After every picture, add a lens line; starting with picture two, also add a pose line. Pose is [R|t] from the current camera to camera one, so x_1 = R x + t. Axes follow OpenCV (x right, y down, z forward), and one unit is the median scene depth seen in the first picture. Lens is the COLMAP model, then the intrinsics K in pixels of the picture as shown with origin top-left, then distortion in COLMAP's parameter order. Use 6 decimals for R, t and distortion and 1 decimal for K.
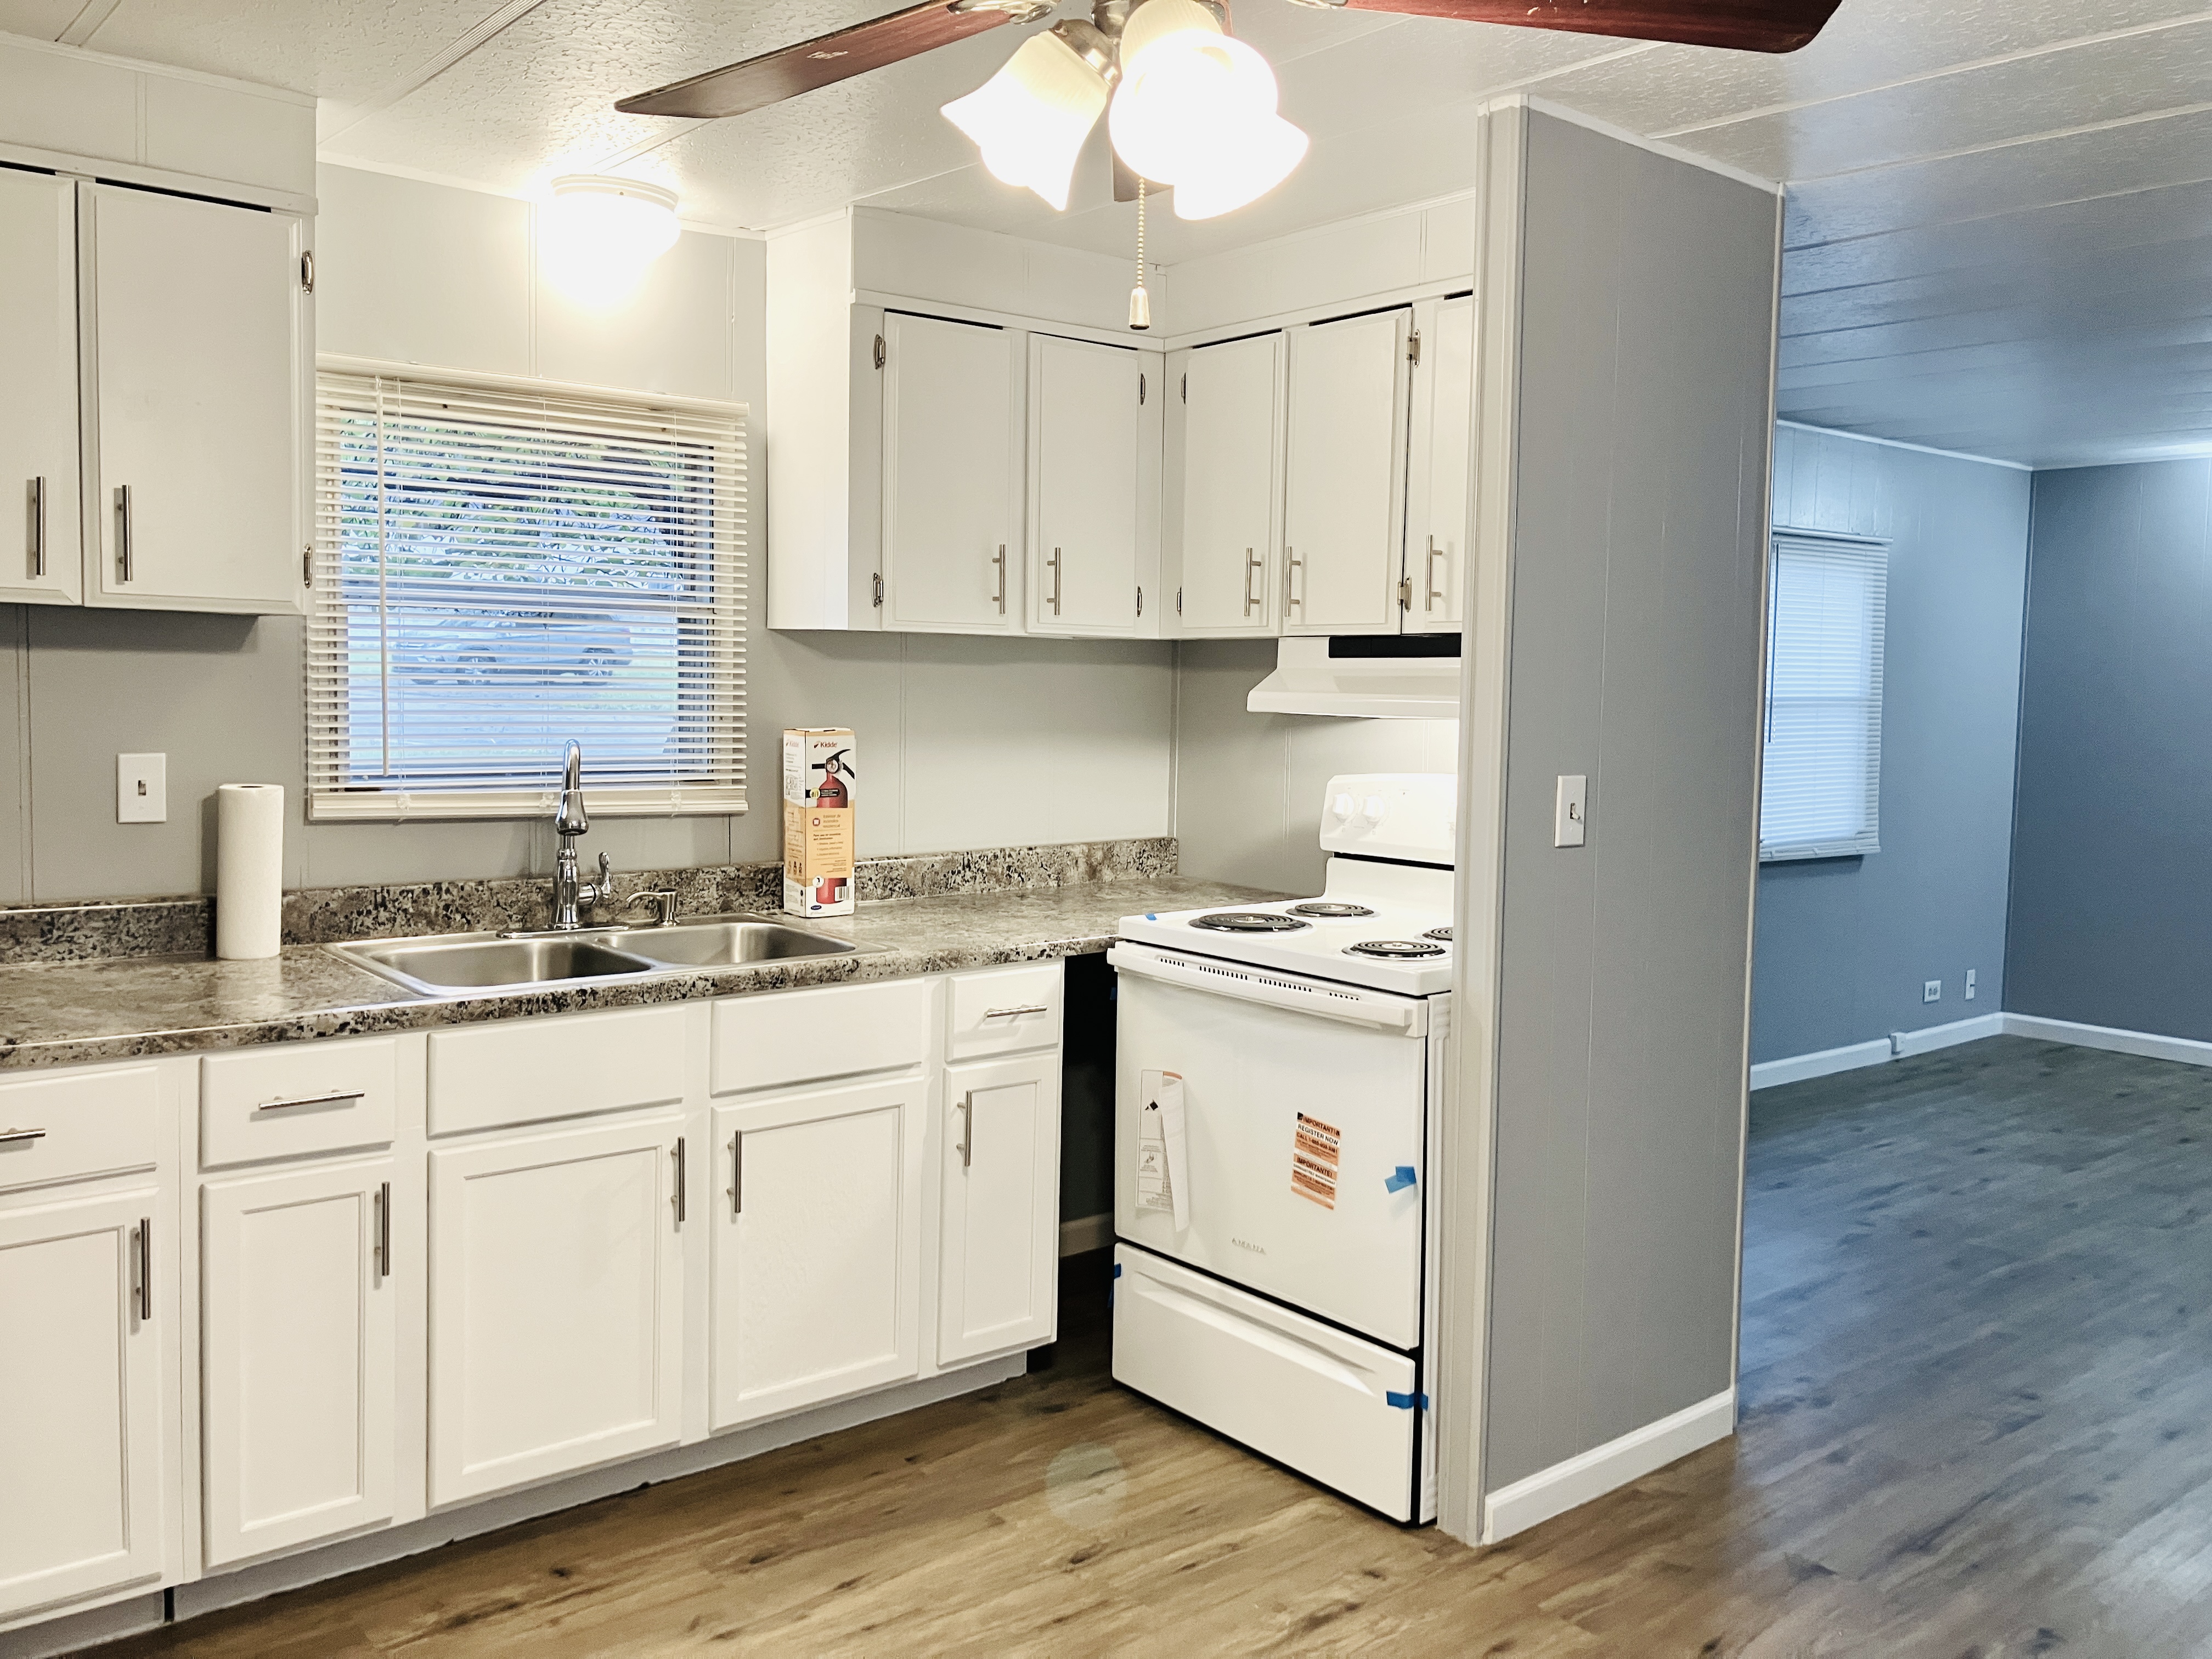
lens RADIAL K [[1831.8, 0, 1119.8], [0, 1831.8, 818.9], [0, 0, 1]] dist [0.006156, 0.000139]
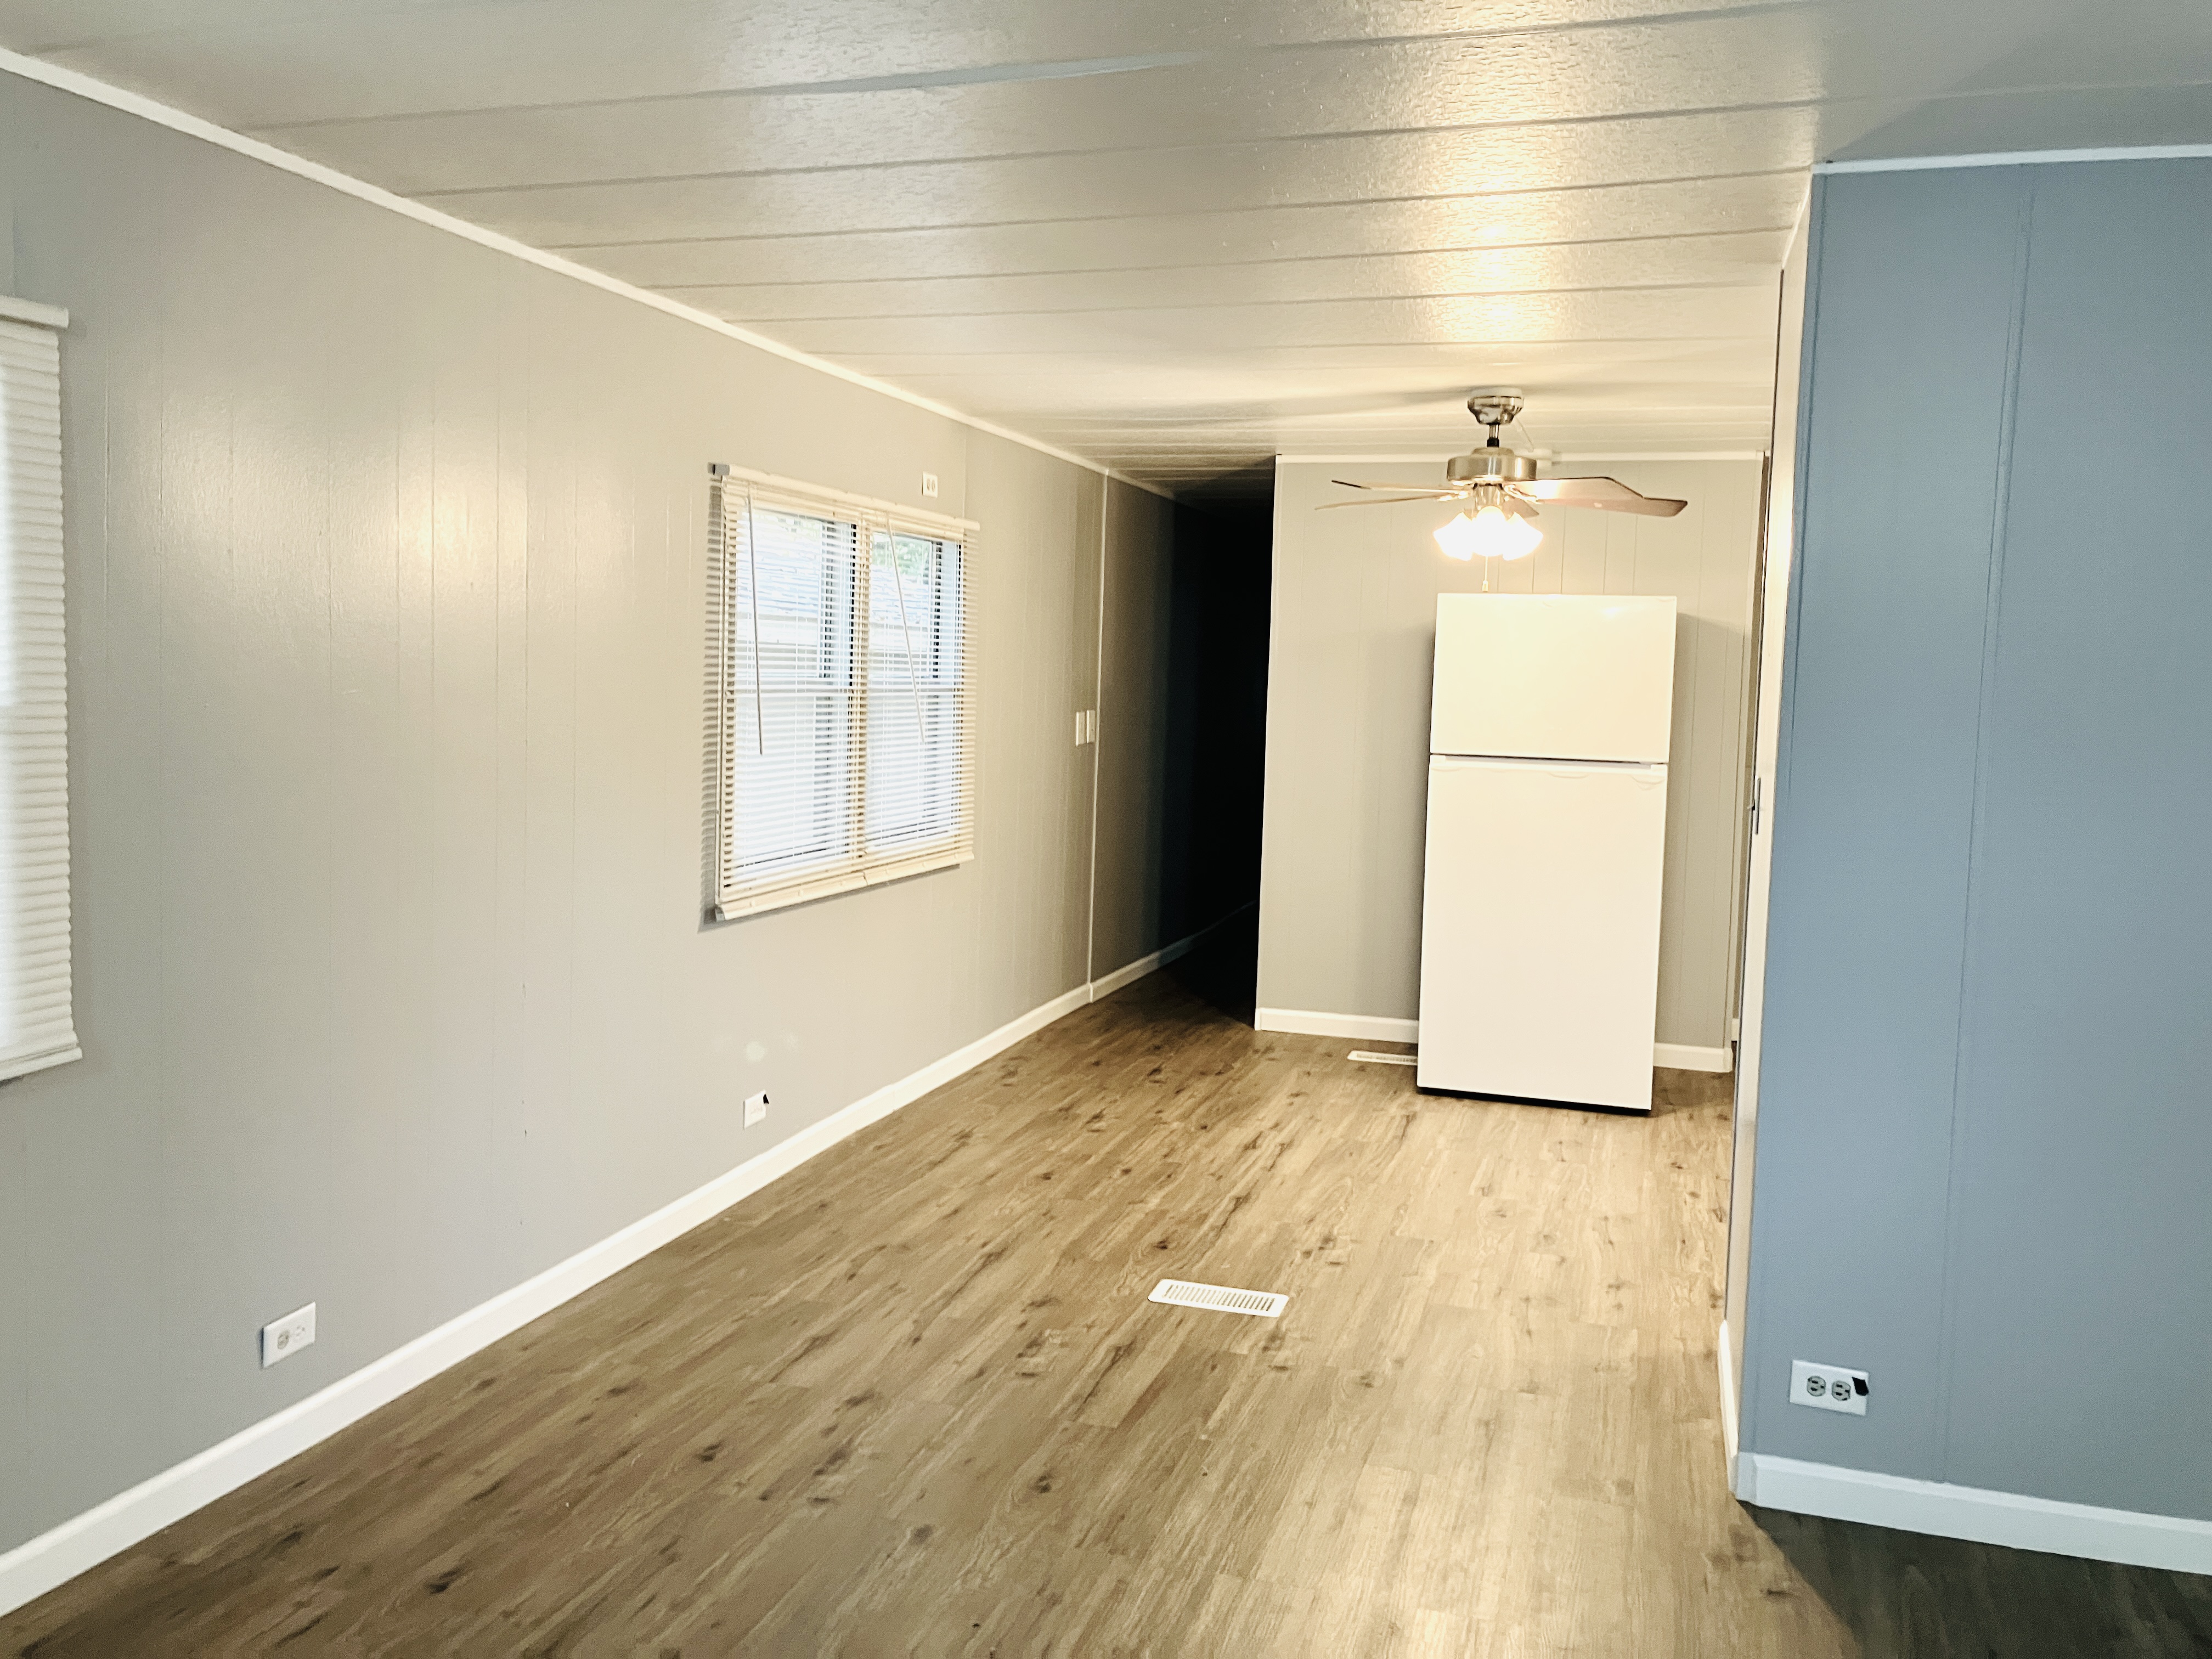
lens RADIAL K [[1831.8, 0, 1119.8], [0, 1831.8, 818.9], [0, 0, 1]] dist [0.006156, 0.000139]
pose [[-0.832972, 0.010308, -0.553219, 1.310440], [-0.075292, 0.988415, 0.131784, -0.135759], [0.548168, 0.151425, -0.822546, 1.812778]]
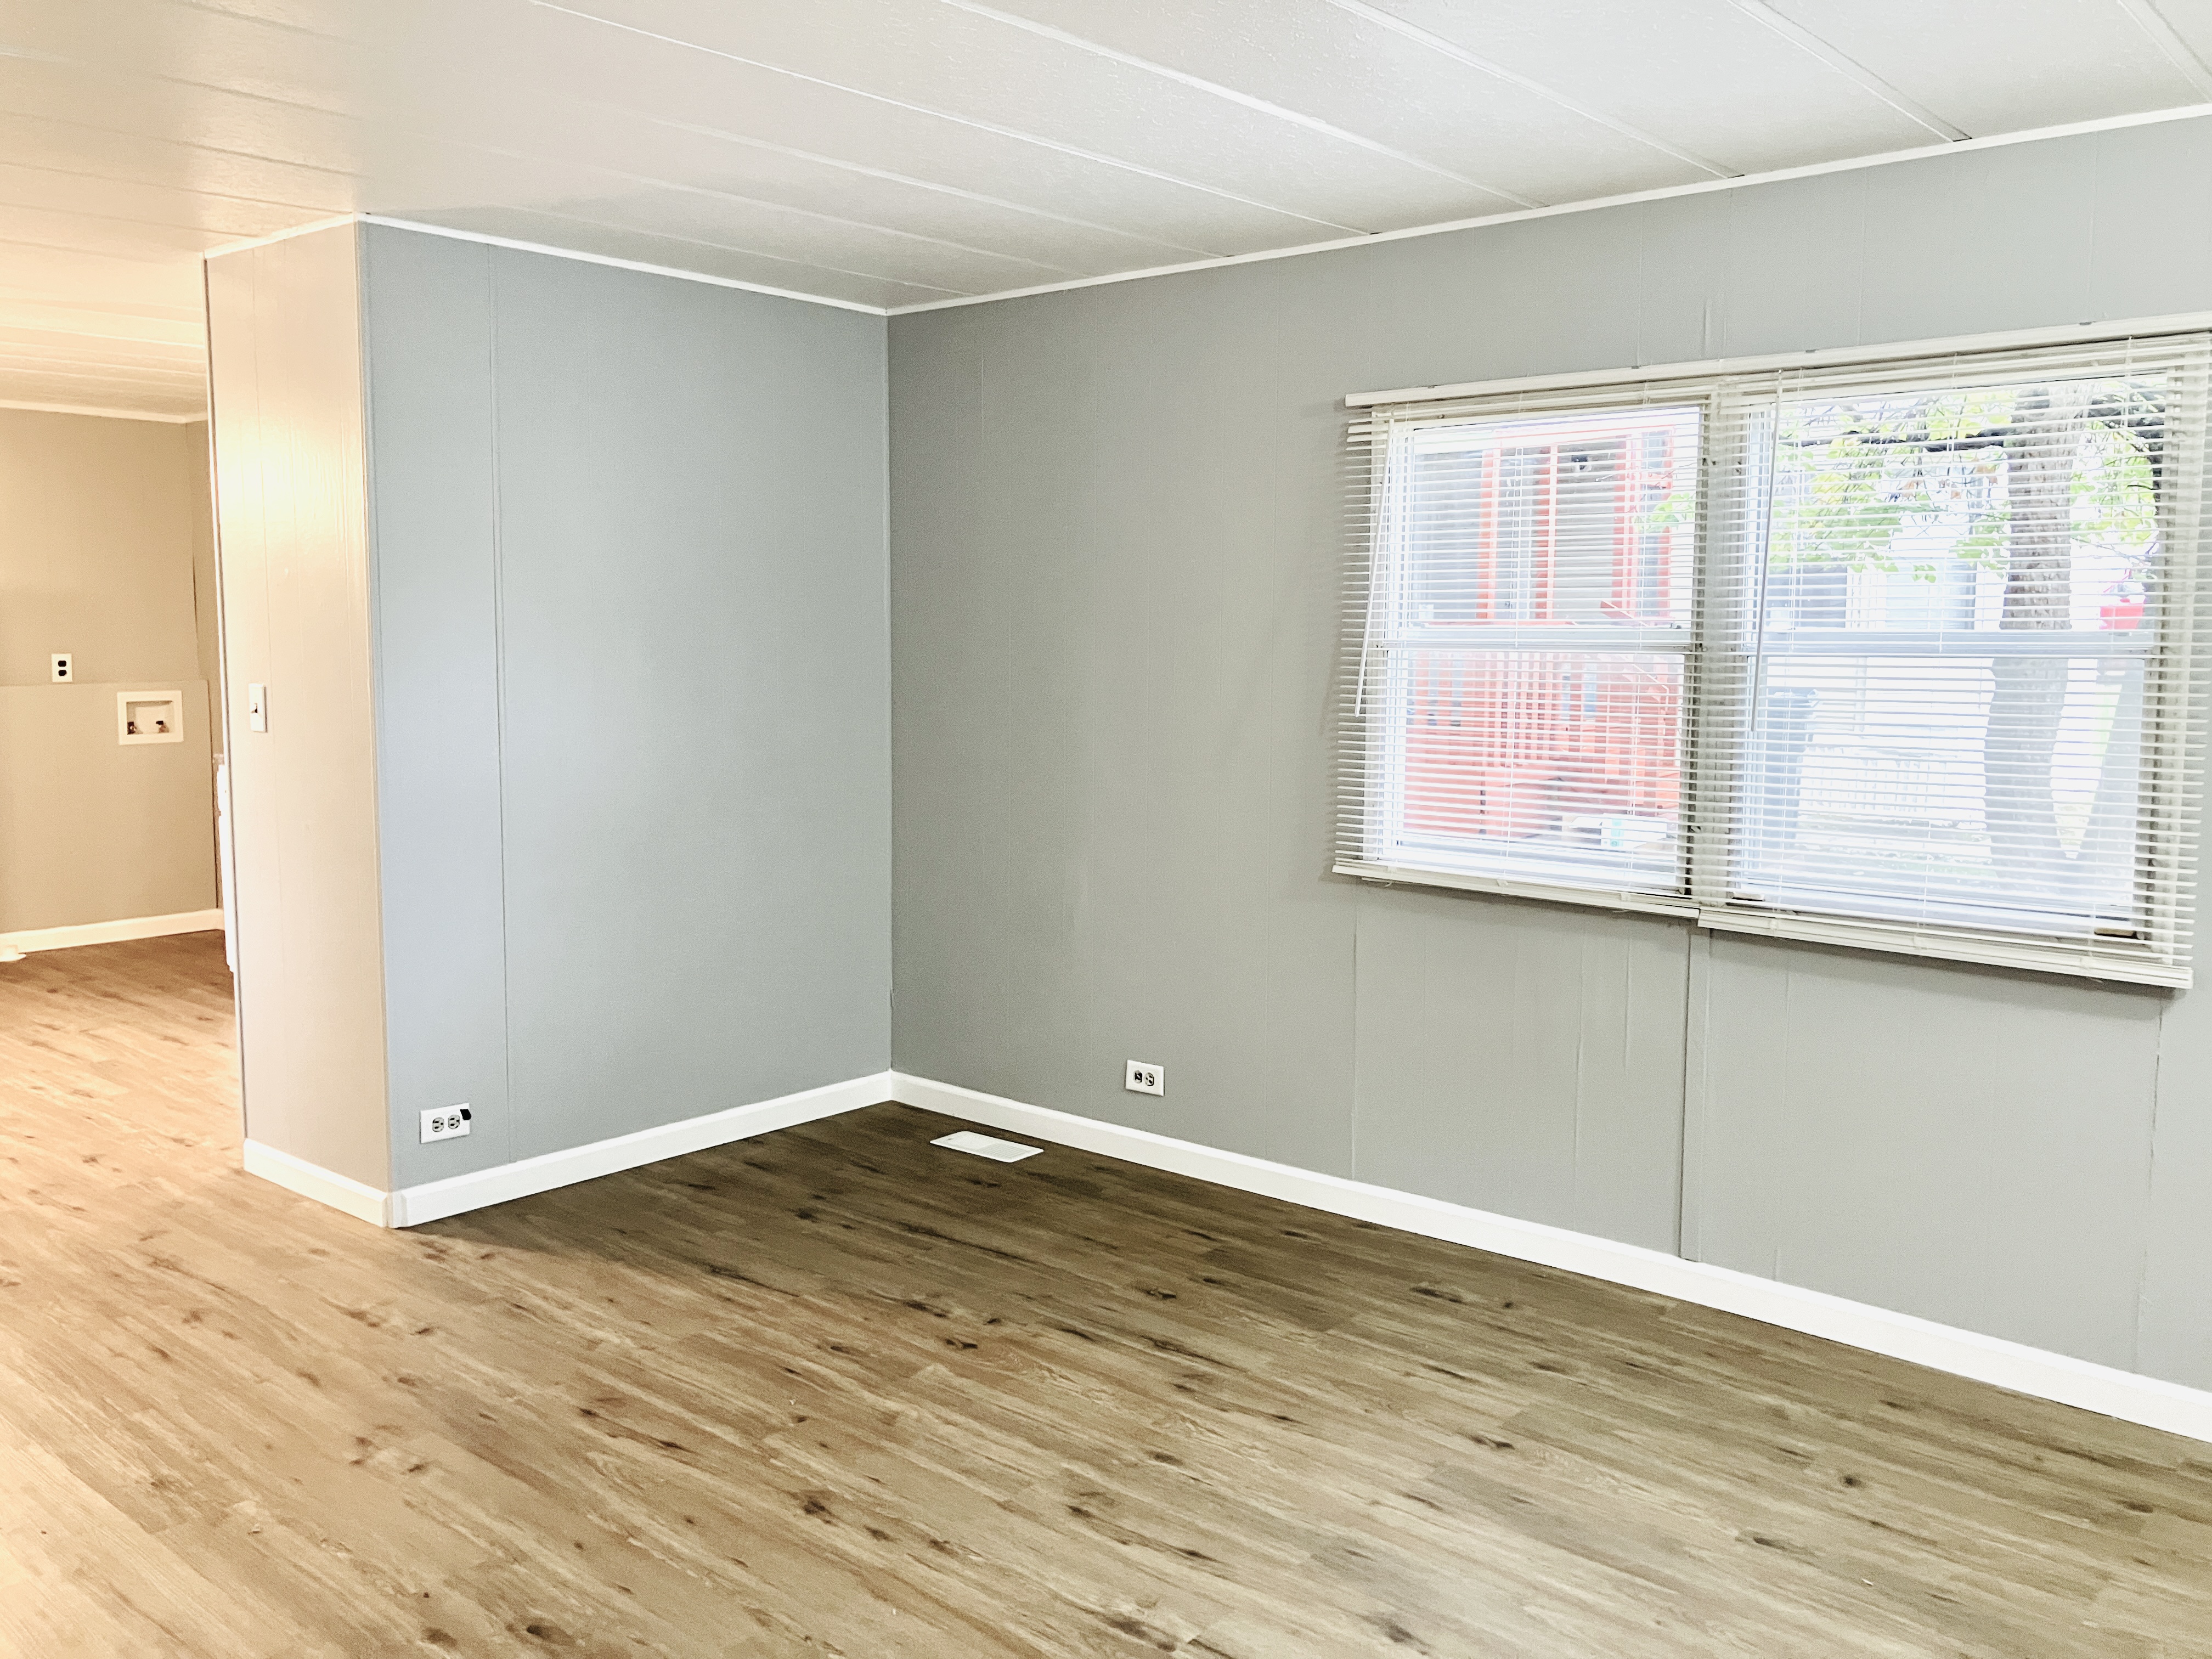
lens RADIAL K [[1831.8, 0, 1119.8], [0, 1831.8, 818.9], [0, 0, 1]] dist [0.006156, 0.000139]
pose [[0.172619, 0.098447, -0.980057, 1.897796], [-0.070091, 0.993698, 0.087472, -0.106889], [0.982492, 0.053594, 0.178431, 1.461225]]
